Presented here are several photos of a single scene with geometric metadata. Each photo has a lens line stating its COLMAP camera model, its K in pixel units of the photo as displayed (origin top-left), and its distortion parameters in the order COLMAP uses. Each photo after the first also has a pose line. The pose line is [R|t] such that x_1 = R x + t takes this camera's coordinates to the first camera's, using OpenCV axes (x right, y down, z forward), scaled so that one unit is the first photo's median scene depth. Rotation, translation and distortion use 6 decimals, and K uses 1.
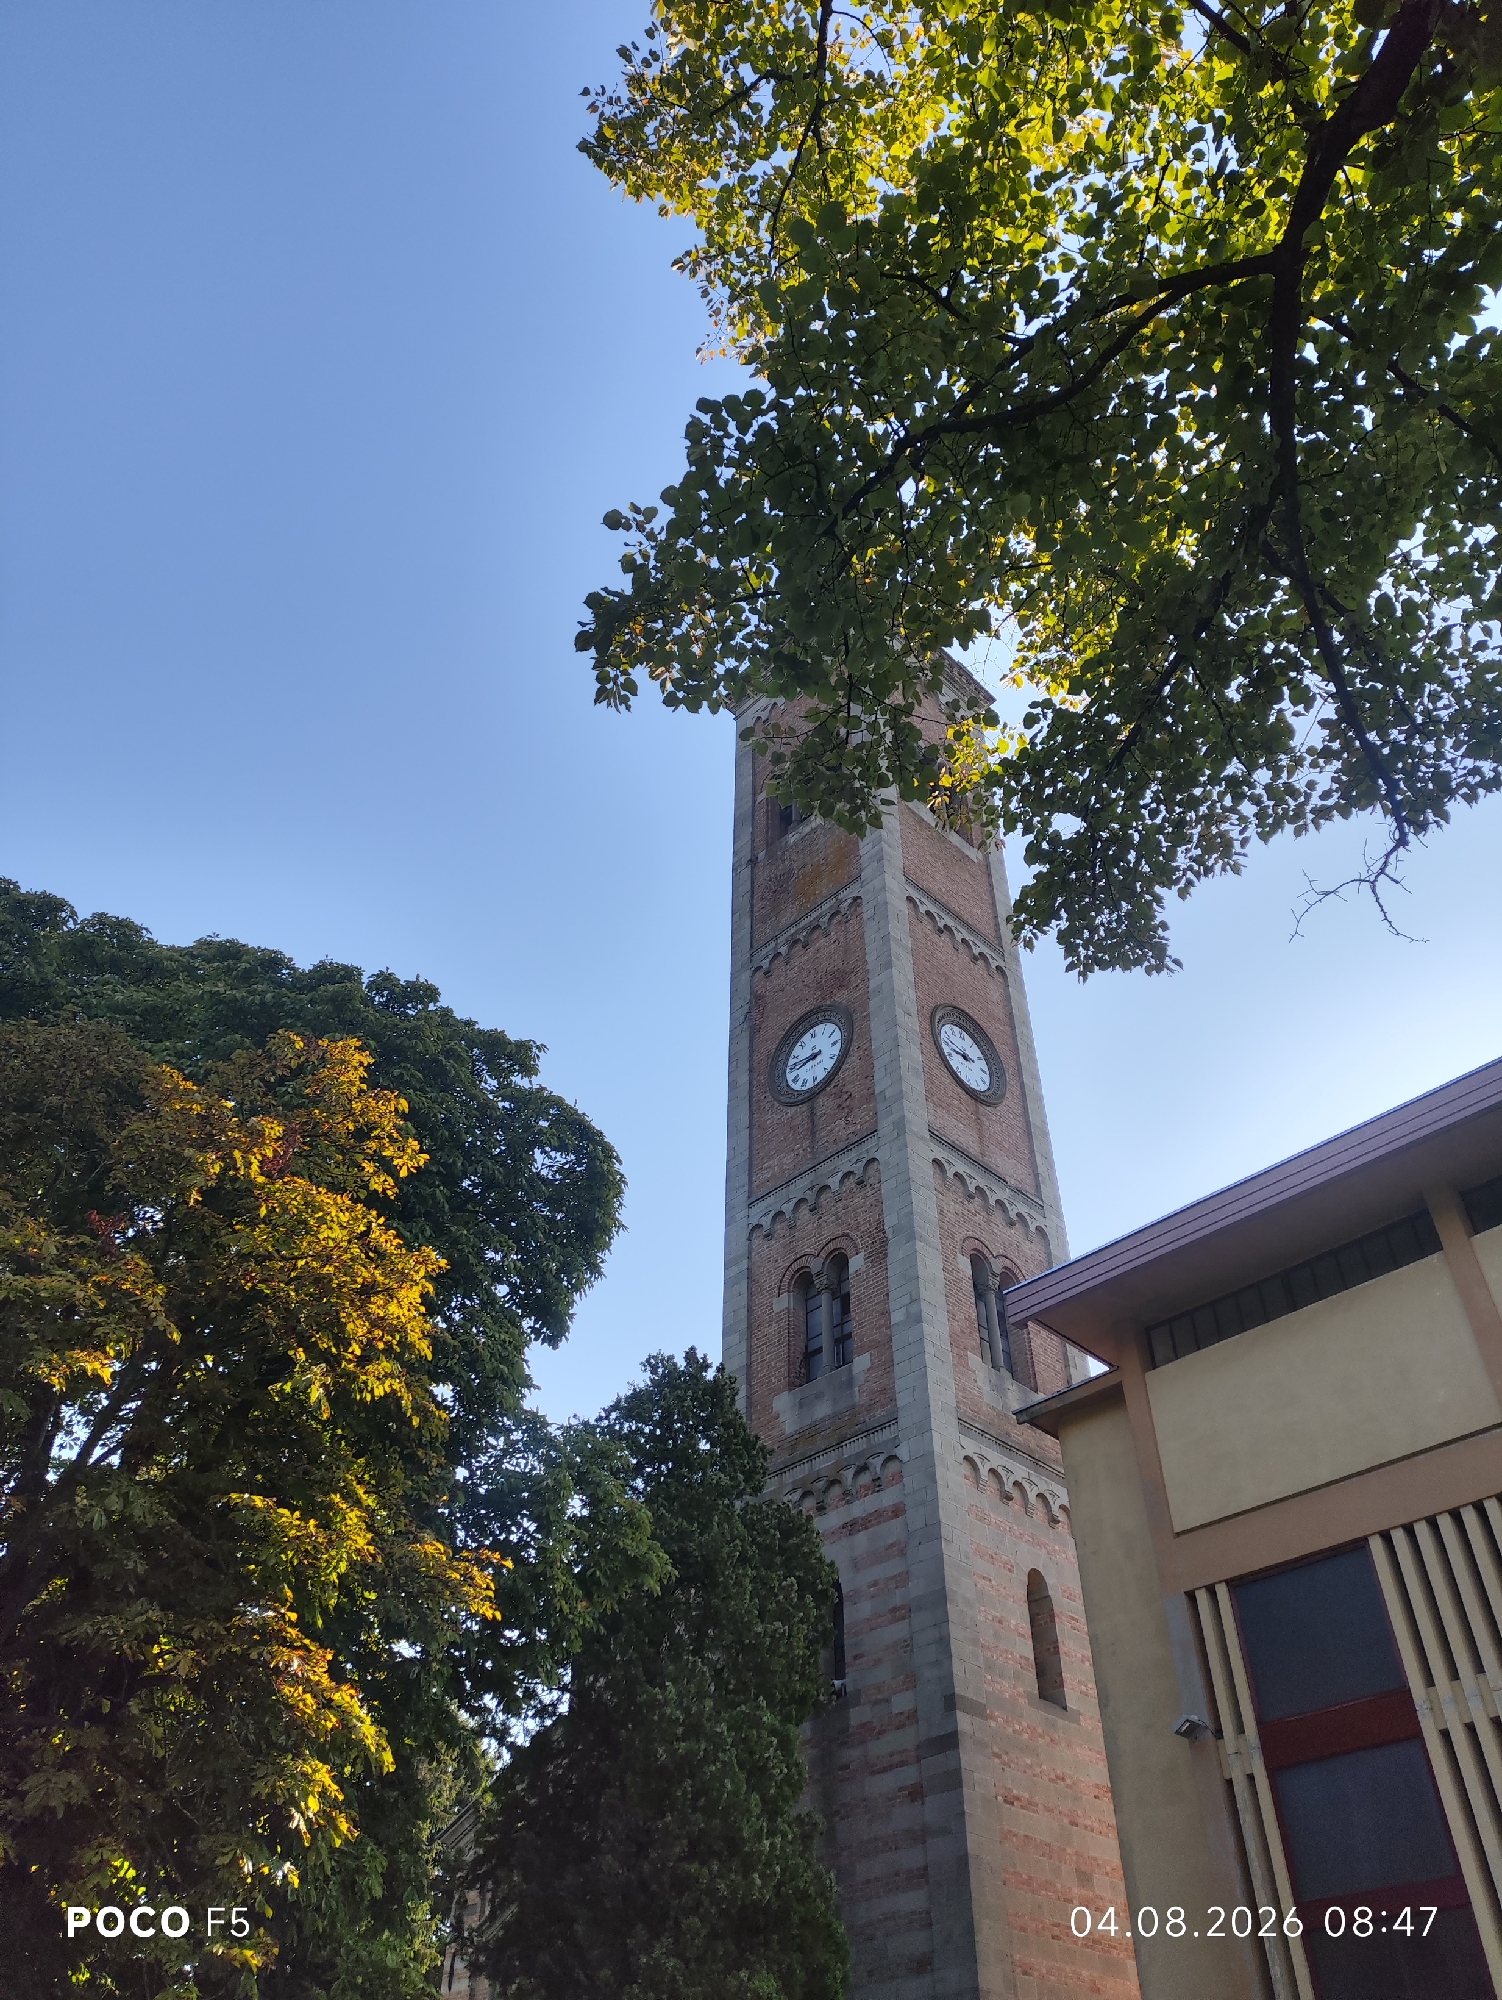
lens RADIAL K [[1424.4, 0, 751.0], [0, 1424.4, 1000.0], [0, 0, 1]] dist [0.072958, -0.150164]
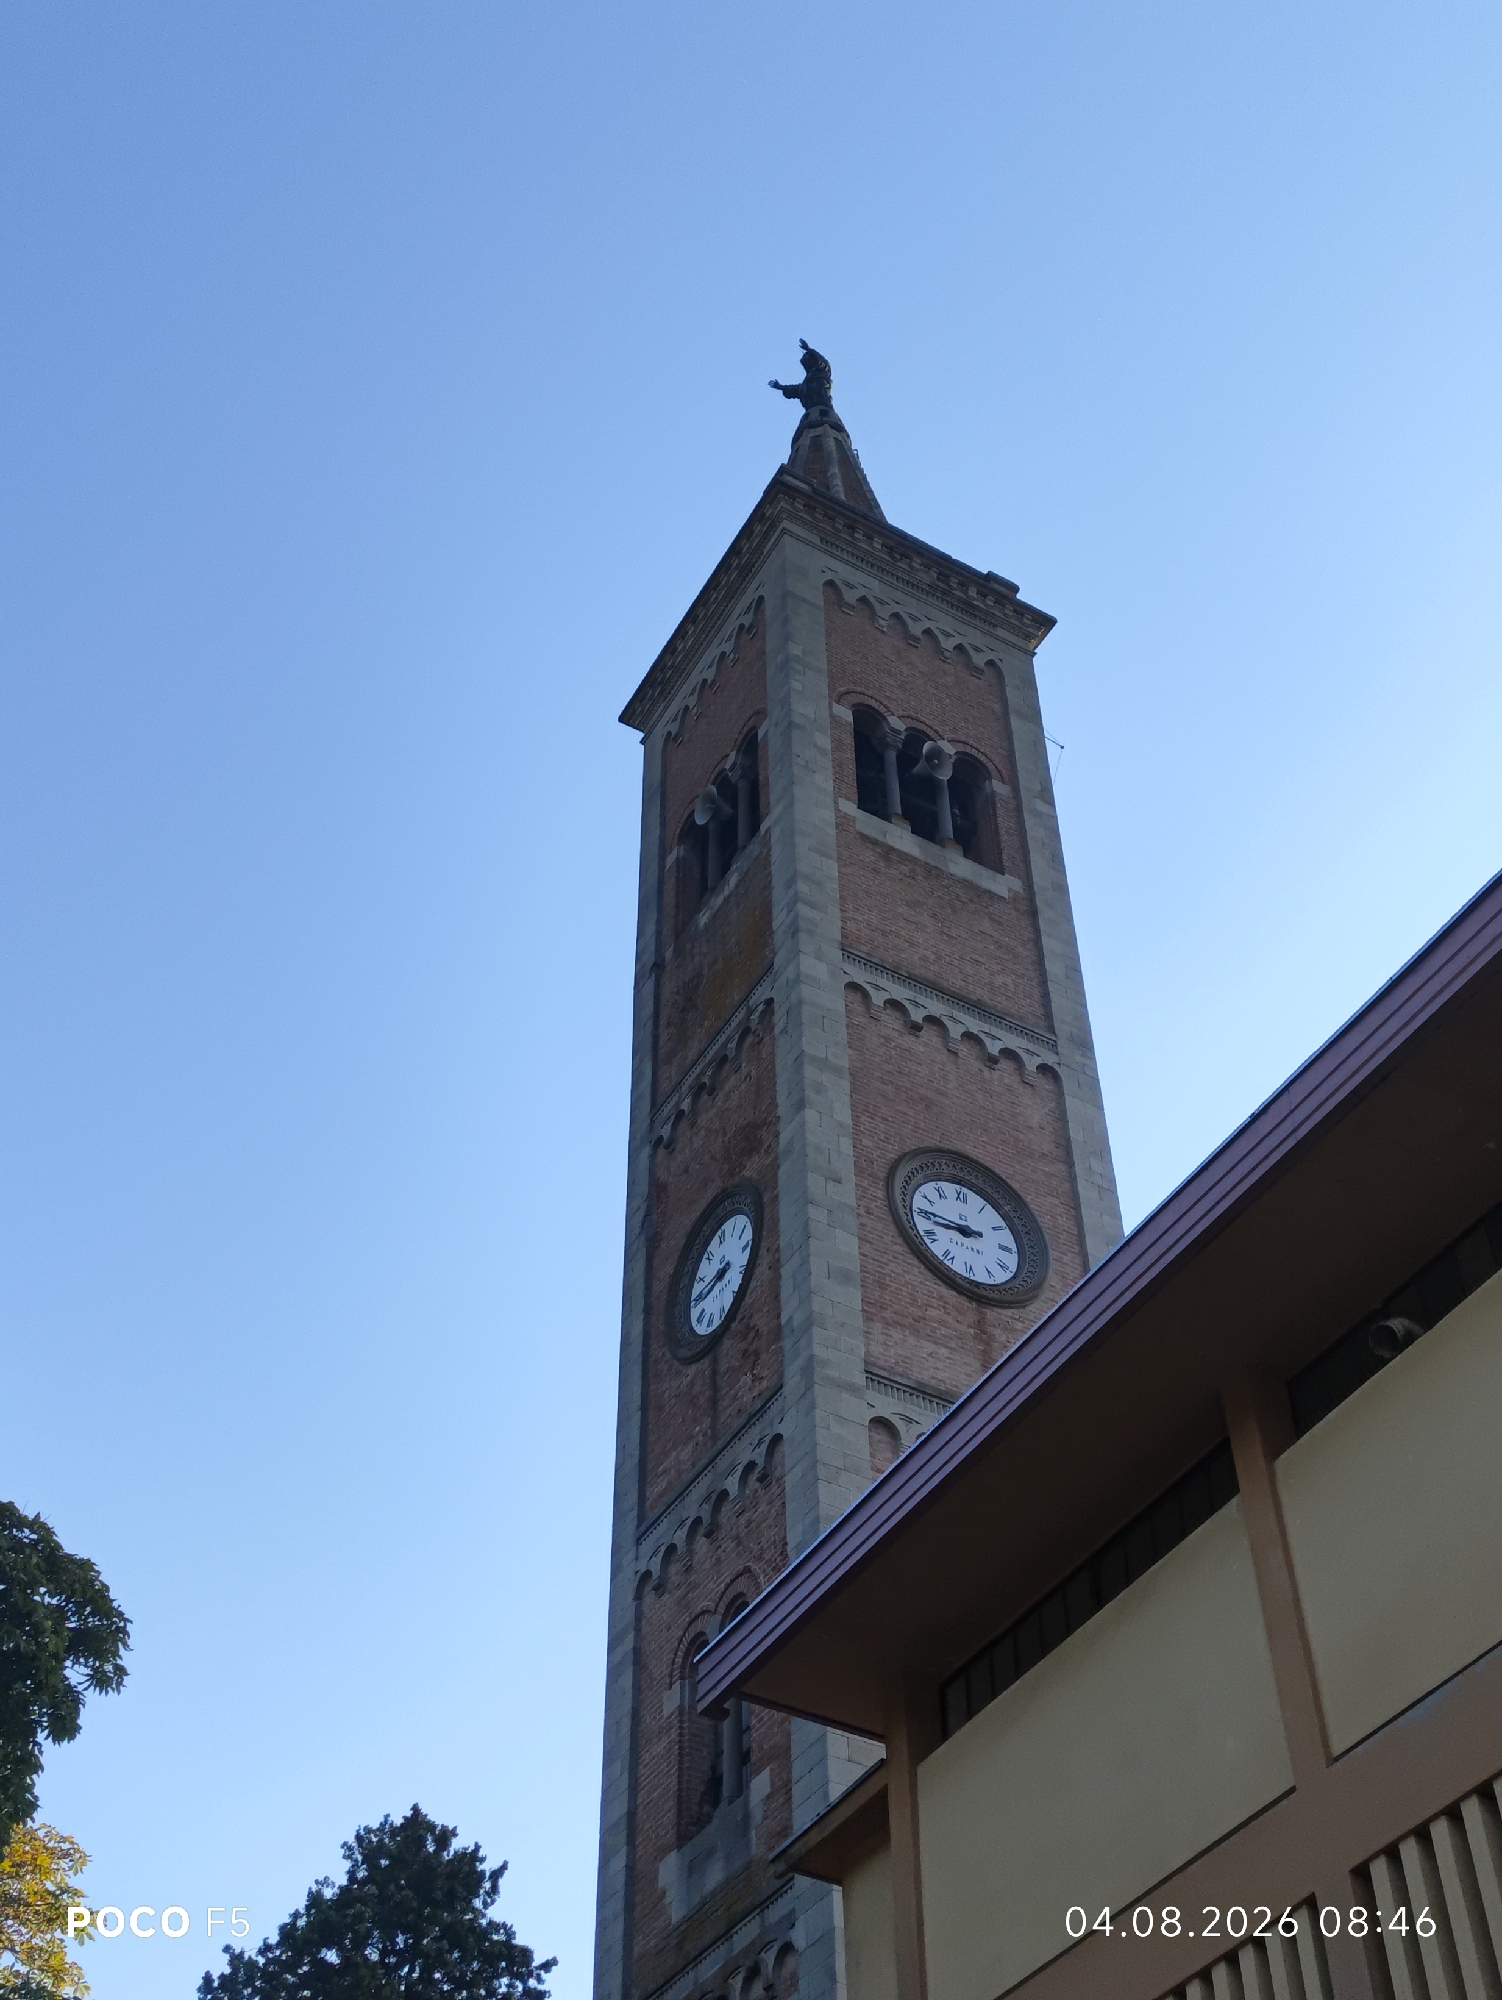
lens RADIAL K [[2350.4, 0, 751.0], [0, 2350.4, 1000.0], [0, 0, 1]] dist [0.128221, -0.422324]
pose [[0.967518, -0.191931, -0.164532, 0.308751], [0.179902, 0.979981, -0.085279, 0.016442], [0.177606, 0.052909, 0.982678, 0.012639]]
